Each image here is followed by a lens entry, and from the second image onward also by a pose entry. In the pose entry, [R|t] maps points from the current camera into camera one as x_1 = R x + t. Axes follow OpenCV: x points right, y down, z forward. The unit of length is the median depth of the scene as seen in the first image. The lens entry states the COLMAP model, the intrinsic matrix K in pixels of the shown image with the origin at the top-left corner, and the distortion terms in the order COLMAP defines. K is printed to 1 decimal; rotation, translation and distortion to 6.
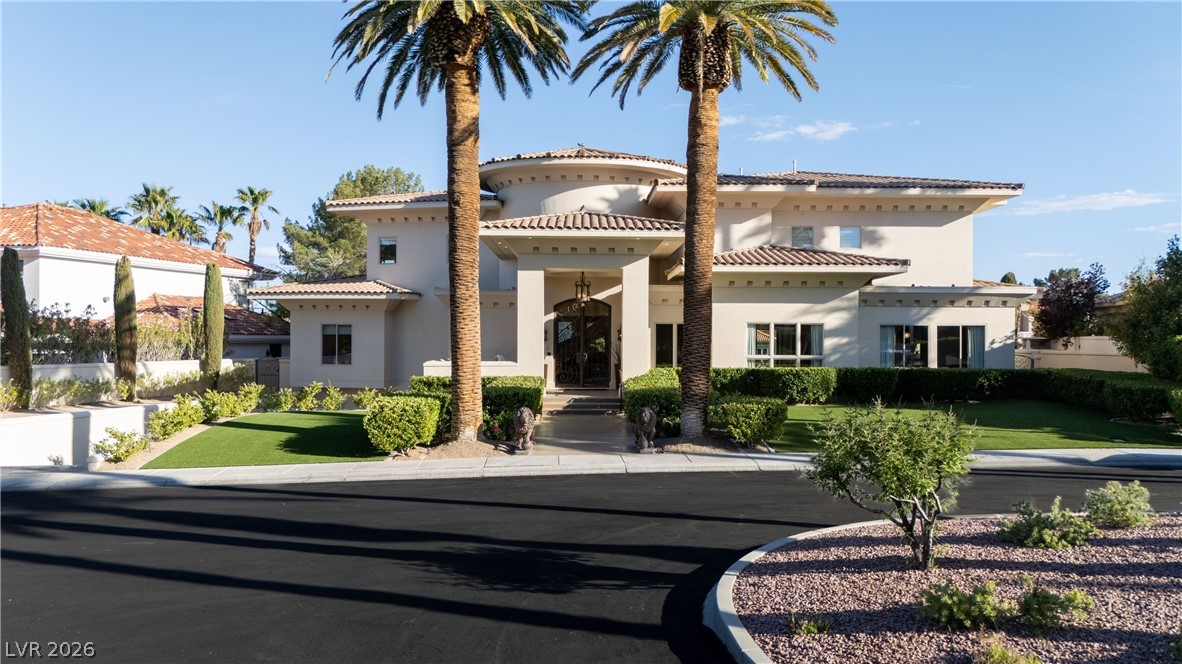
lens RADIAL K [[922.6, 0, 591.0], [0, 922.6, 332.0], [0, 0, 1]] dist [0.101673, -0.157793]
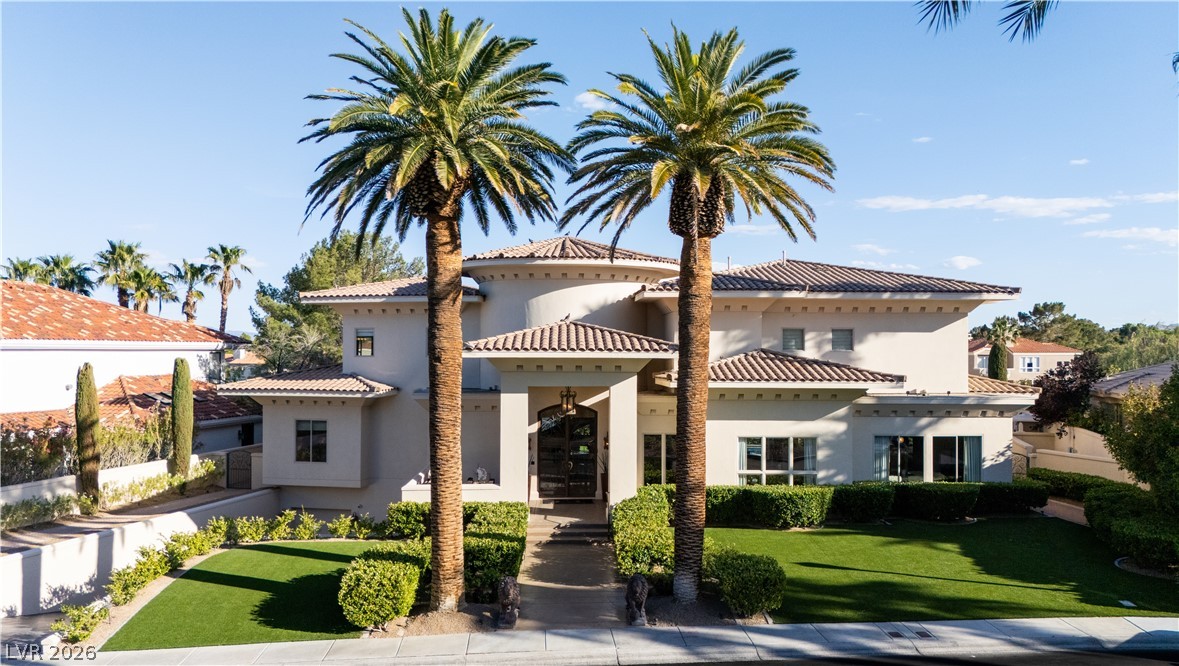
lens RADIAL K [[925.7, 0, 589.5], [0, 925.7, 333.0], [0, 0, 1]] dist [0.106180, -0.142586]
pose [[0.999790, -0.001713, 0.020406, -0.006255], [0.001558, 0.999970, 0.007623, -0.124648], [-0.020419, -0.007589, 0.999763, 0.032585]]
